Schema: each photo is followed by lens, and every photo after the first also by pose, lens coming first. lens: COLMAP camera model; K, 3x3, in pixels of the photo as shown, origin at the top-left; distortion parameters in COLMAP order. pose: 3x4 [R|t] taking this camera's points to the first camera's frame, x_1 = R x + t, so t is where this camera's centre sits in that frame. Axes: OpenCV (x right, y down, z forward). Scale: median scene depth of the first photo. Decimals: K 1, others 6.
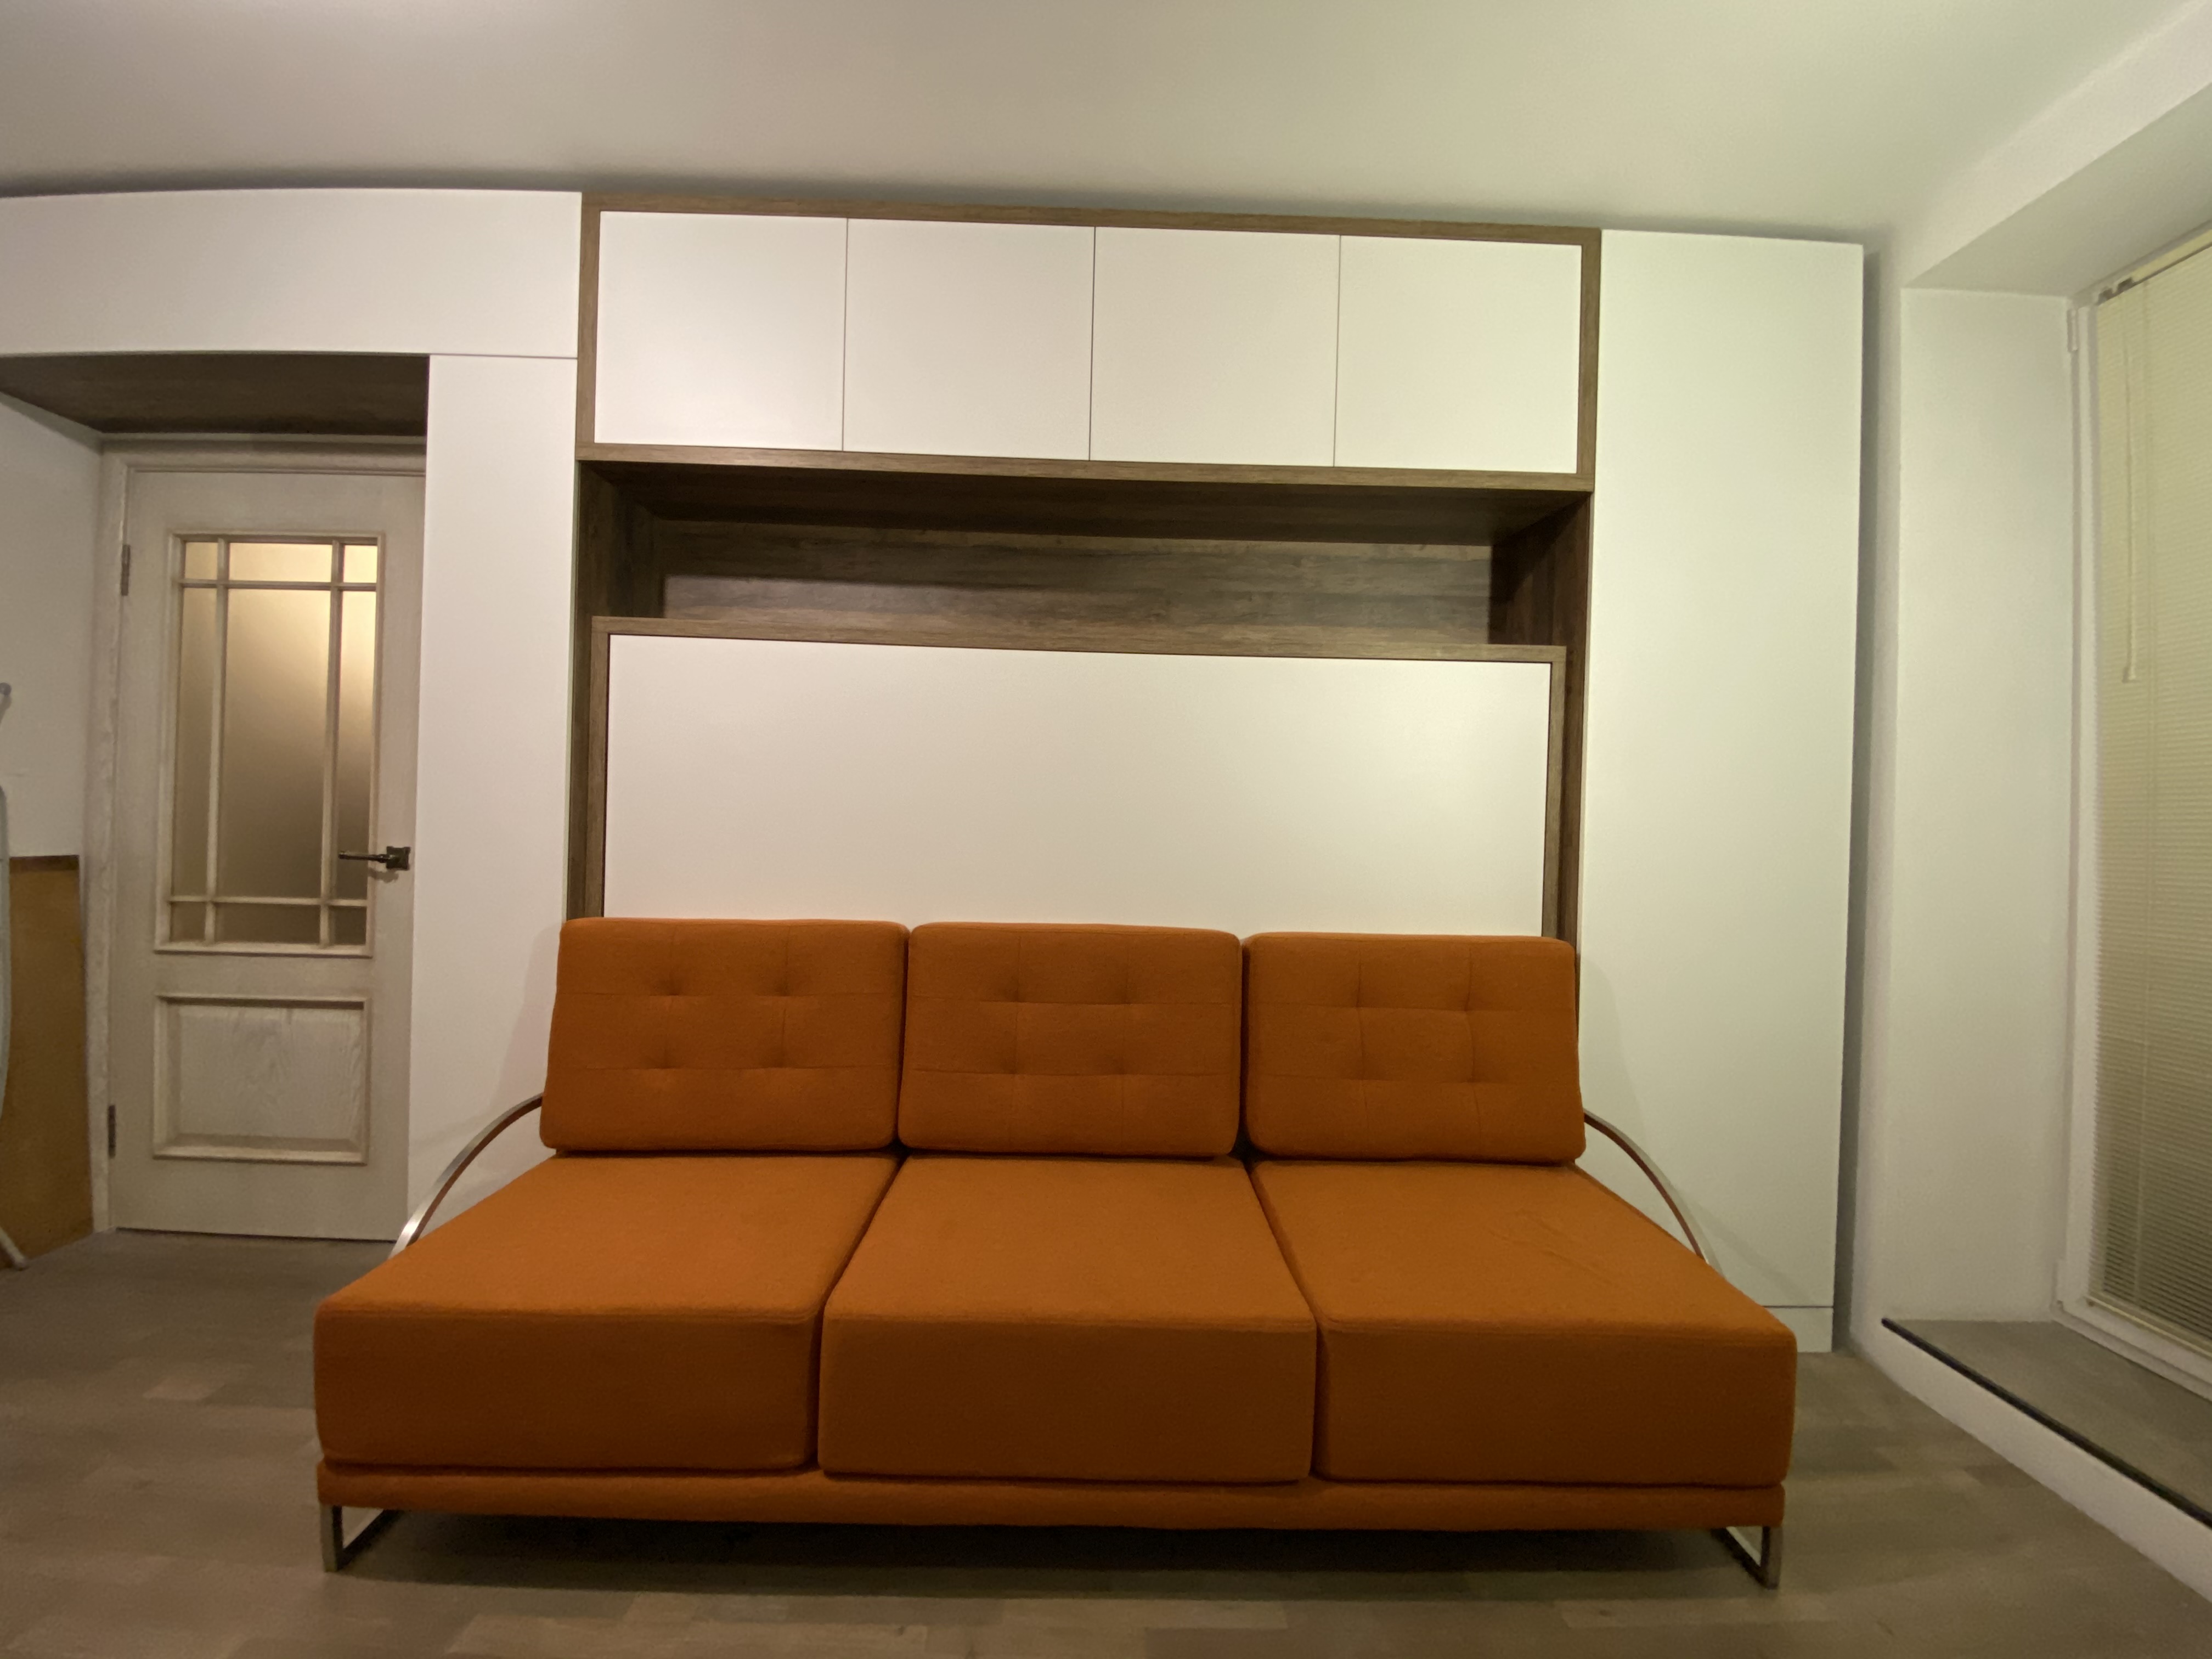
lens RADIAL K [[908.7, 0, 1106.0], [0, 908.7, 829.5], [0, 0, 1]] dist [0.001290, -0.013906]
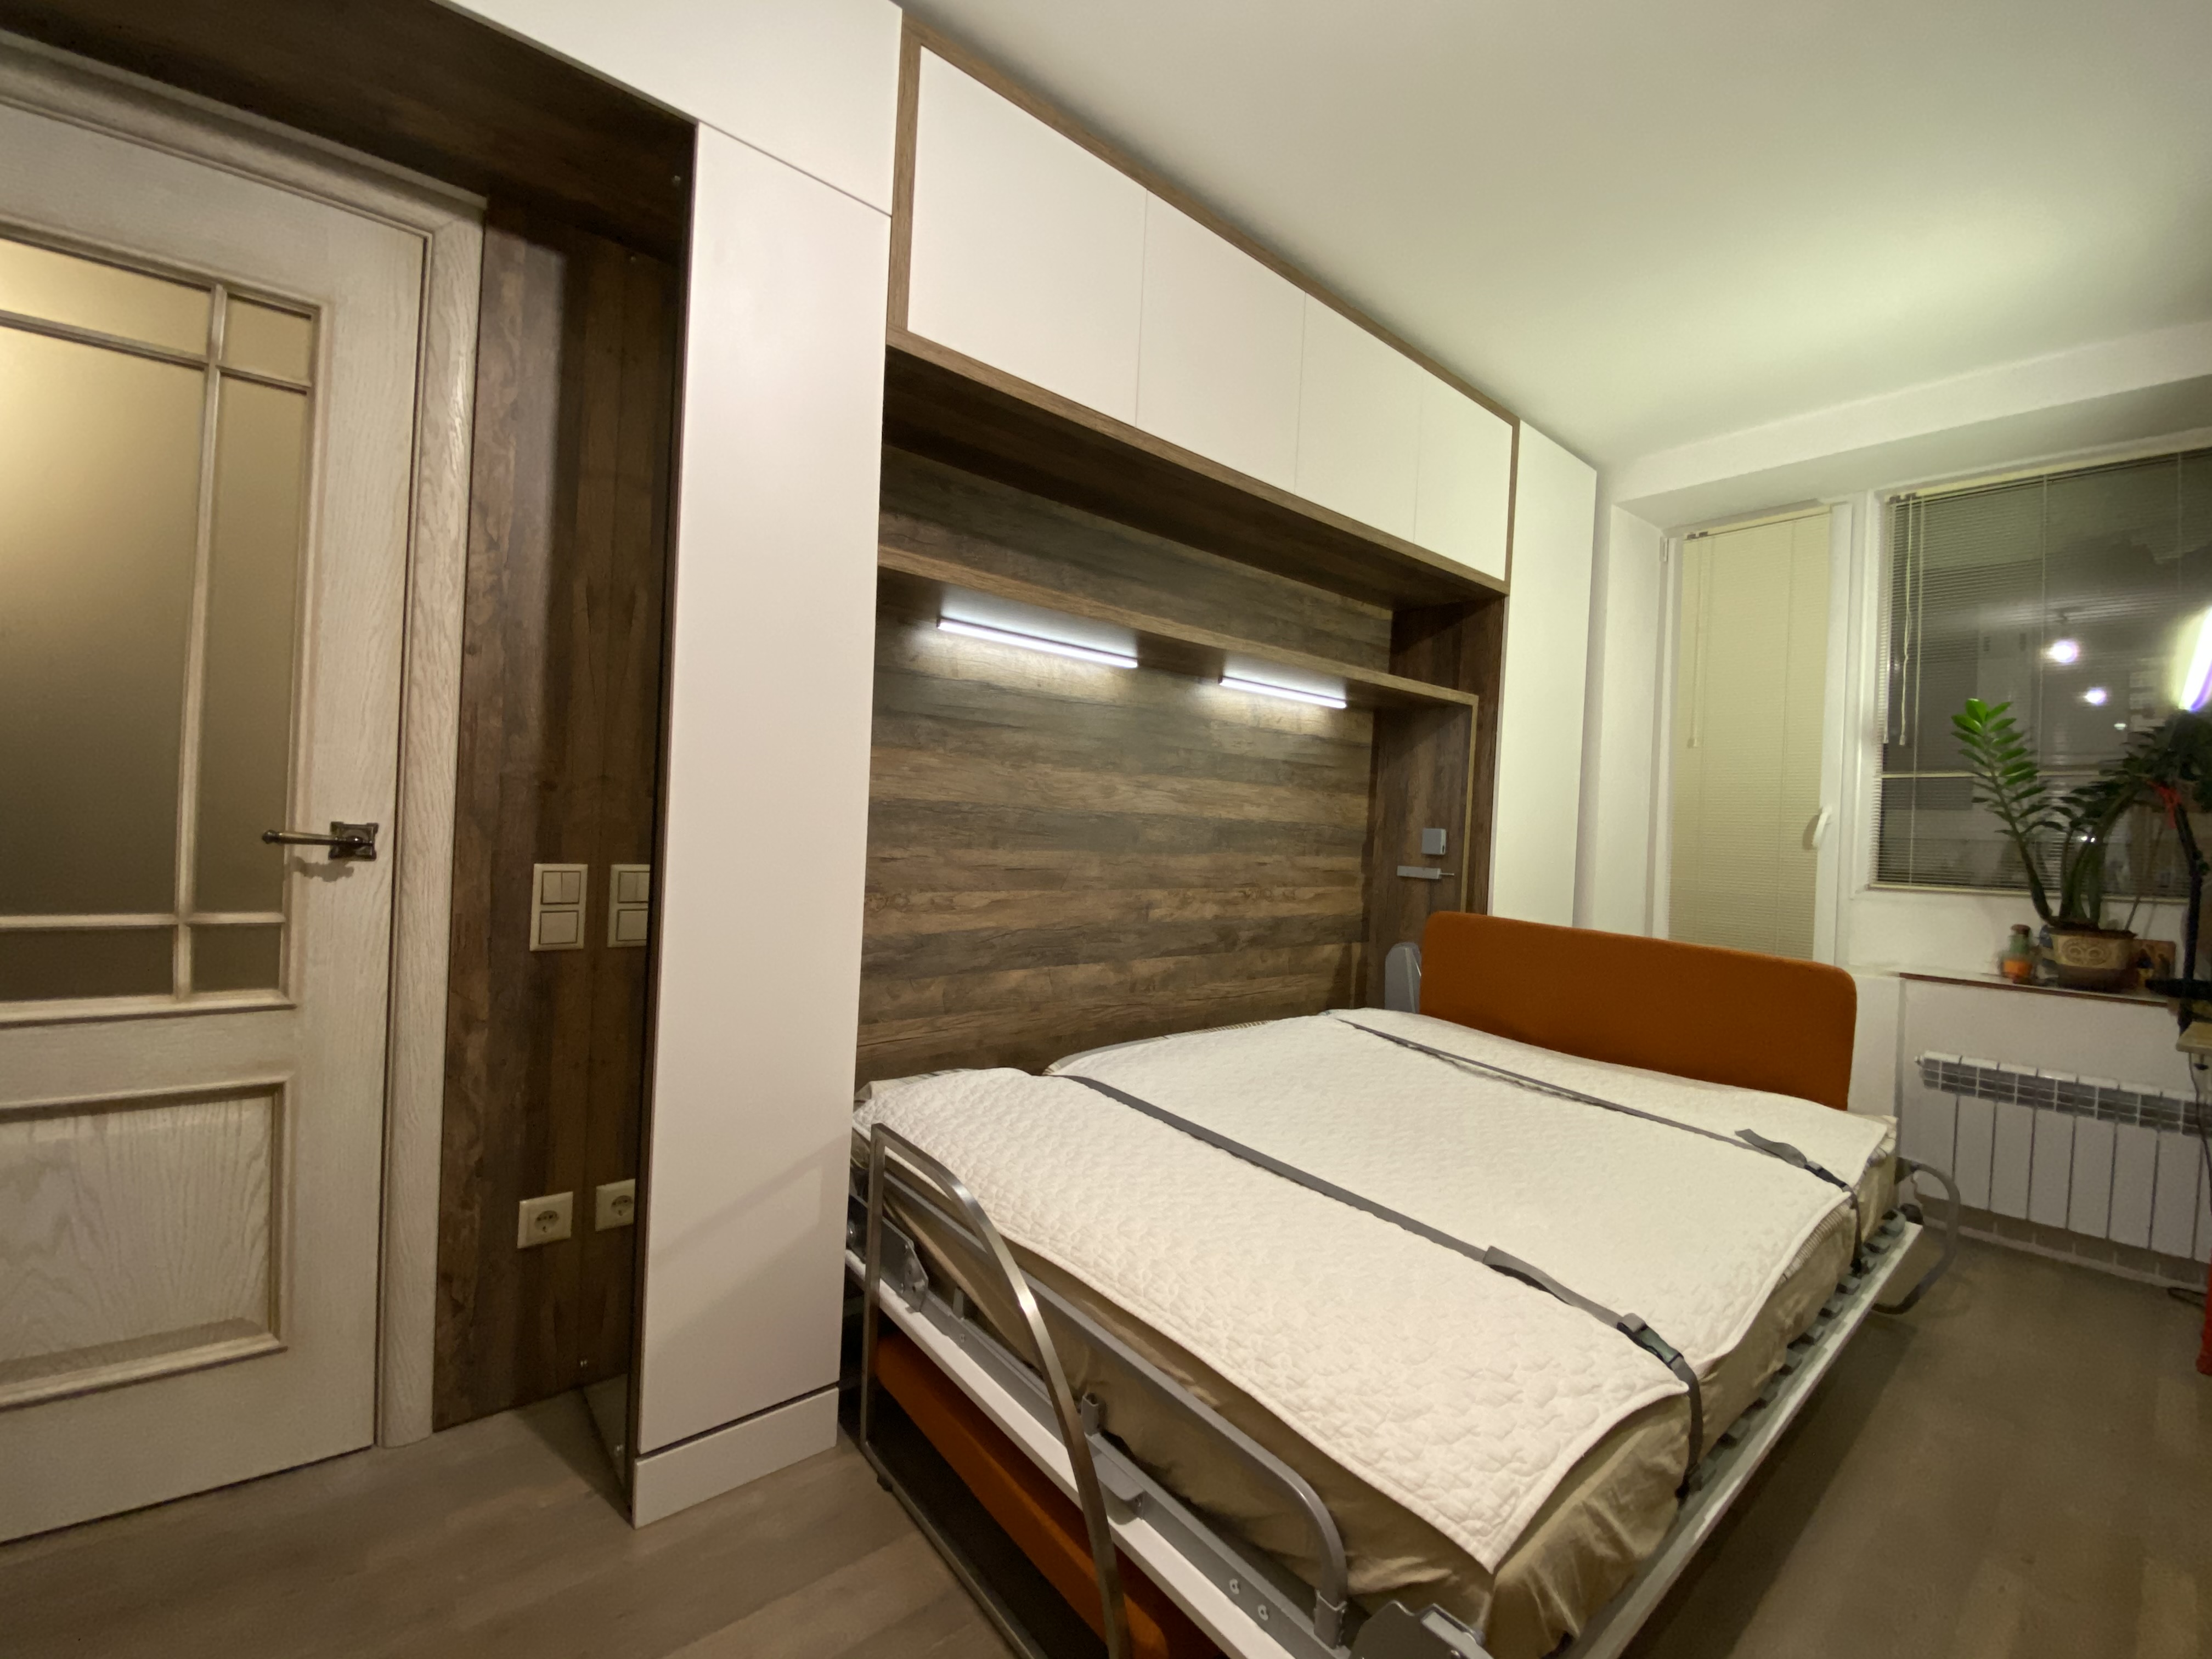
lens RADIAL K [[908.7, 0, 1106.0], [0, 908.7, 829.5], [0, 0, 1]] dist [0.001290, -0.013906]
pose [[0.780763, 0.007154, 0.624787, -0.767550], [-0.023905, 0.999544, 0.018428, -0.000121], [-0.624370, -0.029324, 0.780578, 0.200639]]
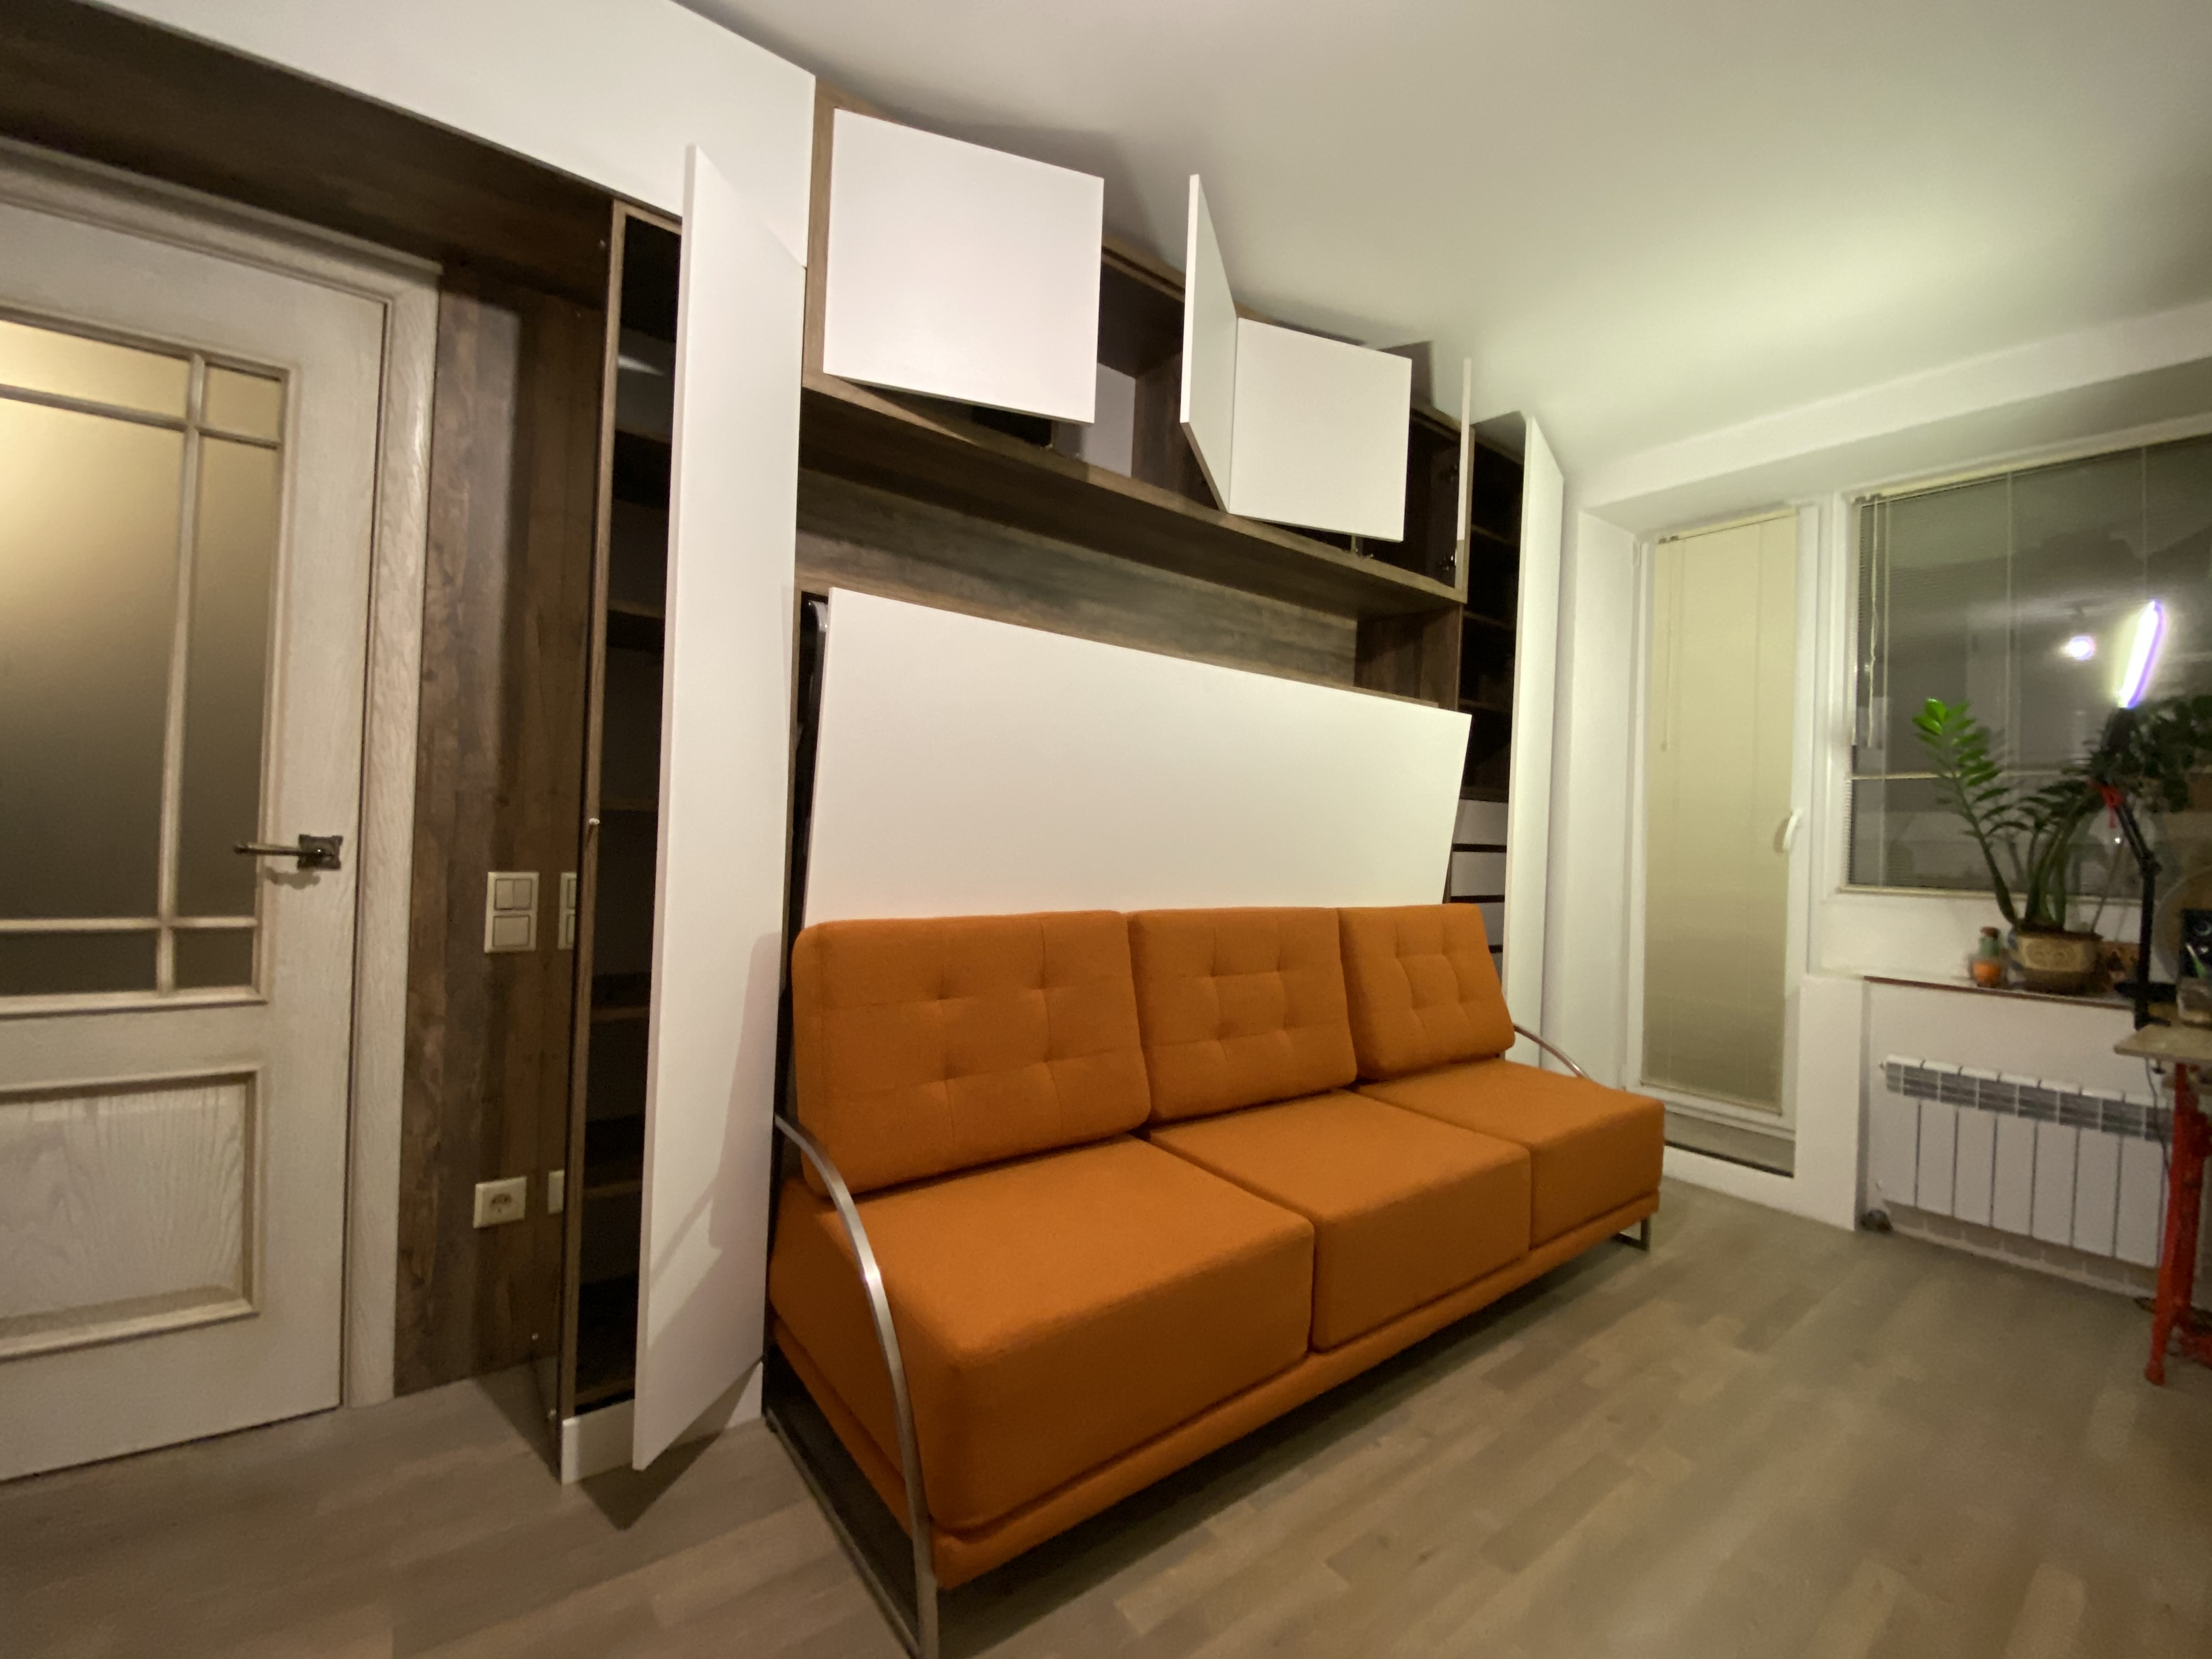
lens RADIAL K [[908.7, 0, 1106.0], [0, 908.7, 829.5], [0, 0, 1]] dist [0.001290, -0.013906]
pose [[0.806759, 0.007433, 0.590834, -0.707538], [-0.015833, 0.999834, 0.009041, -0.000978], [-0.590669, -0.016648, 0.806743, 0.107715]]
